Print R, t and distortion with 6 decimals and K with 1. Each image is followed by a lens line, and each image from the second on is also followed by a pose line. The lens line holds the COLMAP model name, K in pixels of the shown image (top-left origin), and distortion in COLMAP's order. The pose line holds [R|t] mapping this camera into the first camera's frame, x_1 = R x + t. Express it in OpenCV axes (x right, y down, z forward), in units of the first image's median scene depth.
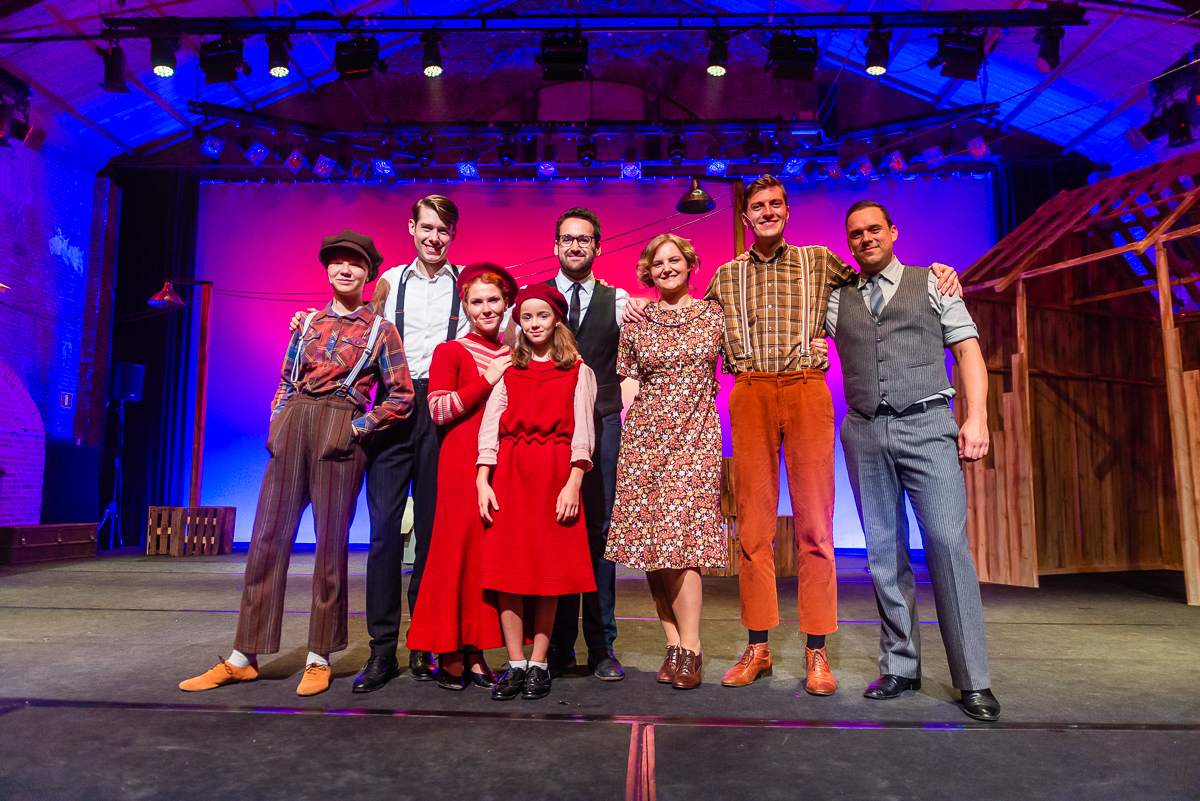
lens RADIAL K [[798.4, 0, 600.7], [0, 798.4, 395.4], [0, 0, 1]] dist [-0.004178, 0.001591]
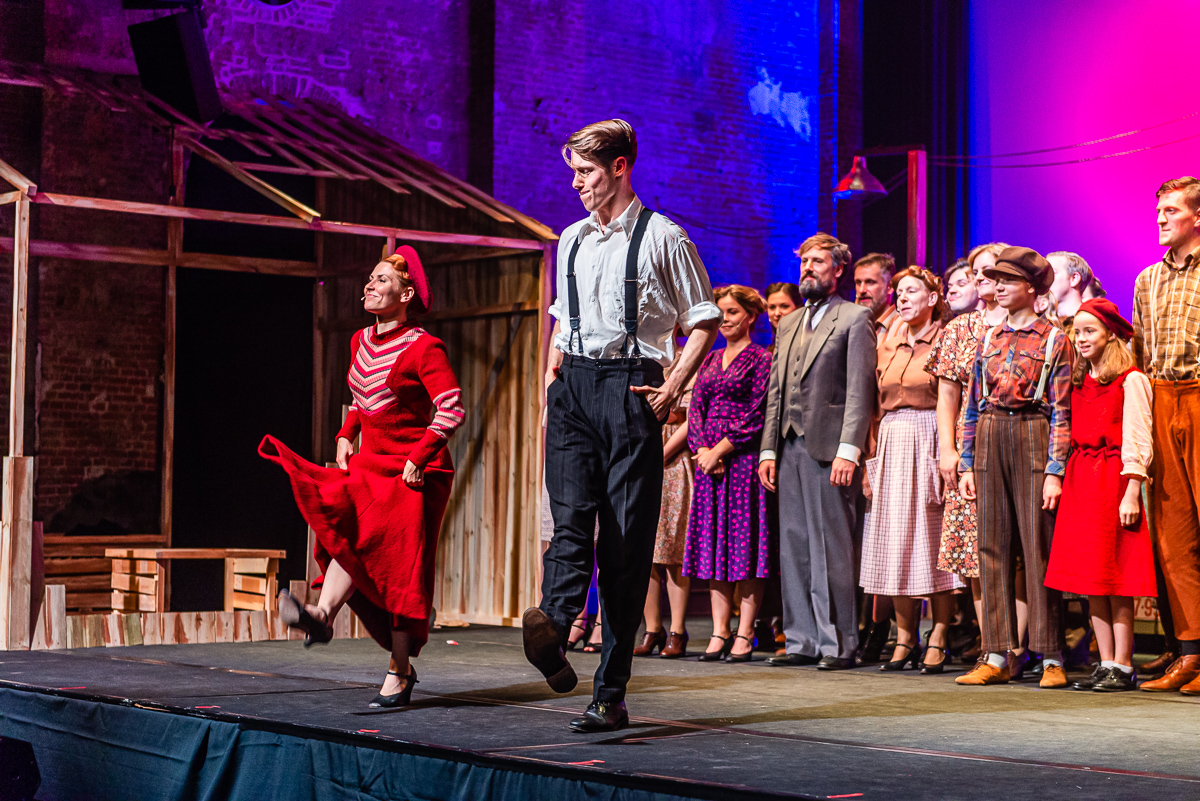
lens RADIAL K [[2271.9, 0, 627.4], [0, 2271.9, 382.8], [0, 0, 1]] dist [-0.002220, 0.000000]
pose [[0.676752, -0.042864, -0.734962, 0.476025], [0.083373, 0.996344, 0.018662, -0.018026], [0.731475, -0.073905, 0.677851, -0.227797]]
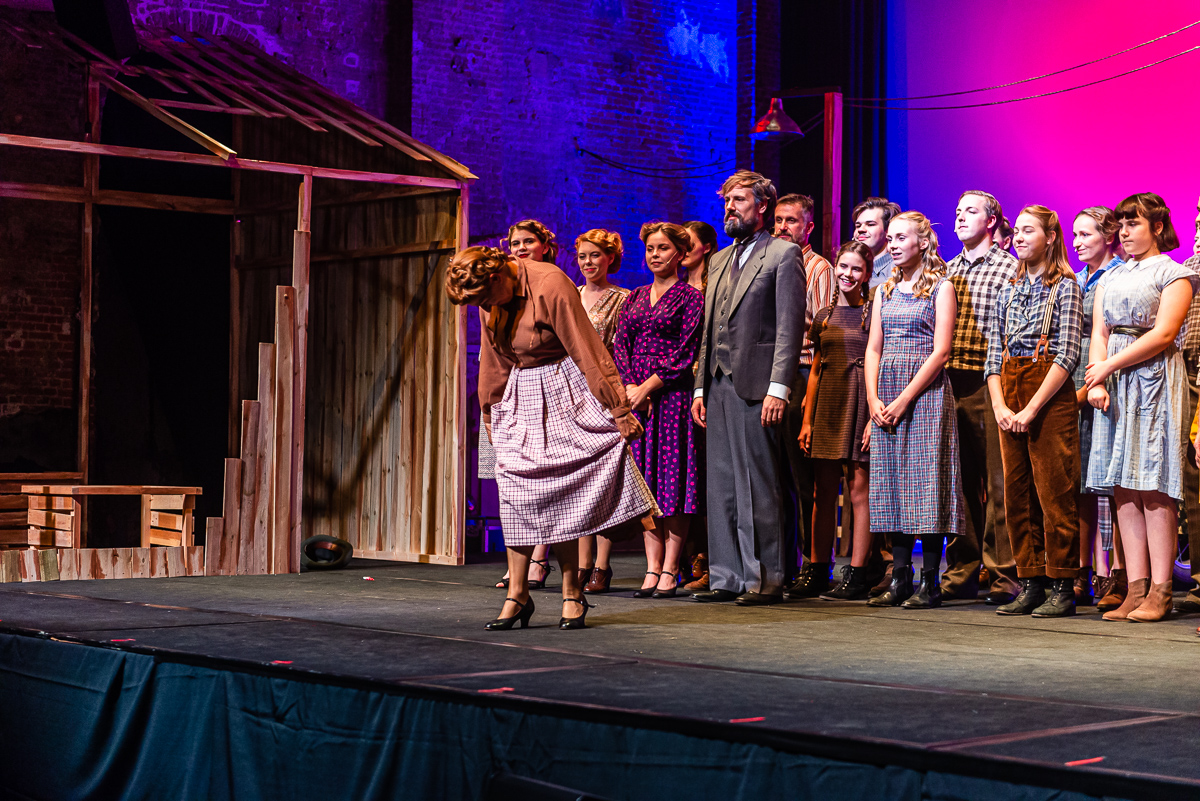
lens RADIAL K [[2271.9, 0, 612.2], [0, 2271.9, 382.1], [0, 0, 1]] dist [-0.002220, 0.000000]
pose [[0.697061, -0.022573, -0.716656, 0.483386], [0.079290, 0.995801, 0.045756, -0.015969], [0.712614, -0.088718, 0.695924, -0.231098]]
